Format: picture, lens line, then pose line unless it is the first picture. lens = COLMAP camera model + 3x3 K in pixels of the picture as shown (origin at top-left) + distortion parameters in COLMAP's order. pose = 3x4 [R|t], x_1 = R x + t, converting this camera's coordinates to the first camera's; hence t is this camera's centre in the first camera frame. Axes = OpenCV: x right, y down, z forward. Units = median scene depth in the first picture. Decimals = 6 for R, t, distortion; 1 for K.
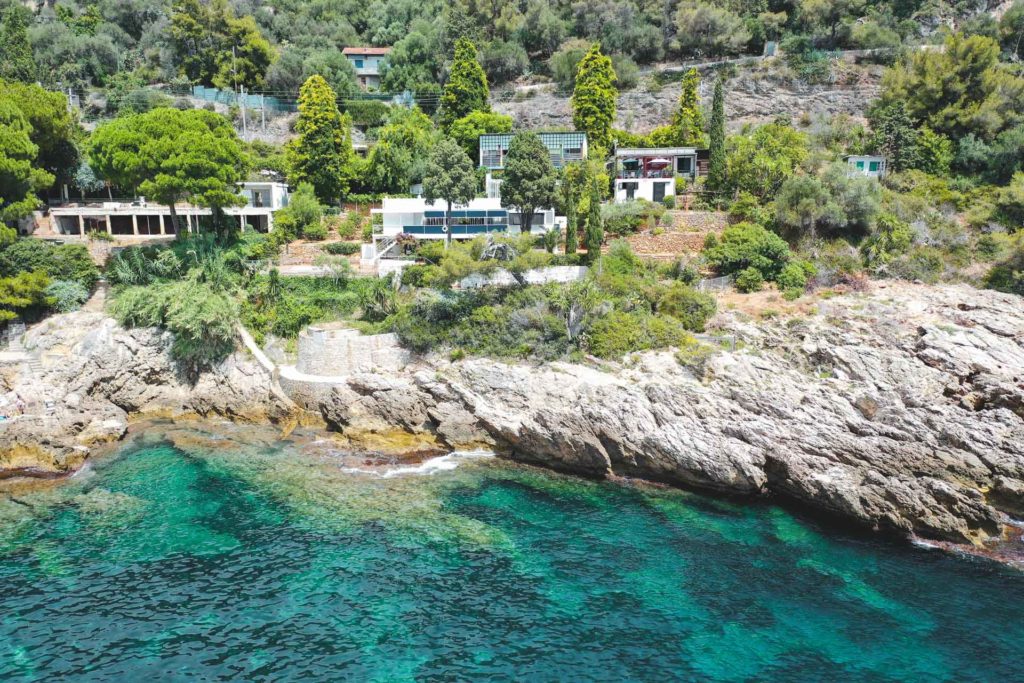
lens RADIAL K [[802.8, 0, 514.1], [0, 802.8, 339.9], [0, 0, 1]] dist [0.017792, 0.004942]
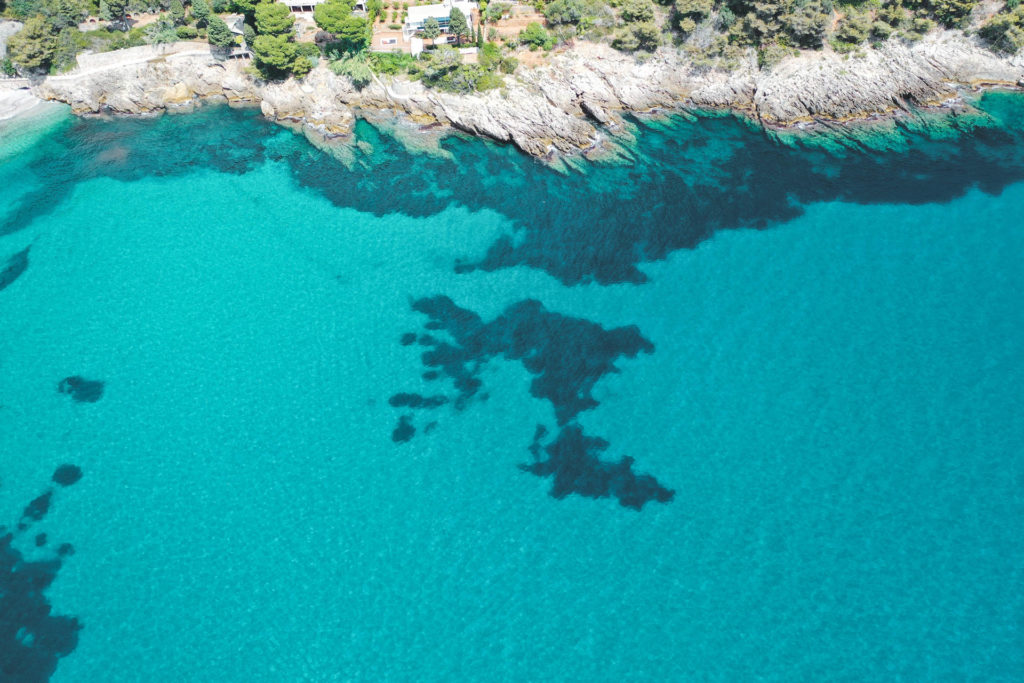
lens RADIAL K [[802.8, 0, 514.0], [0, 802.8, 341.5], [0, 0, 1]] dist [0.017792, 0.004942]
pose [[0.999332, -0.021590, -0.029493, 0.329285], [0.035568, 0.760297, 0.648601, -1.387116], [0.008420, -0.649217, 0.760557, -2.341573]]
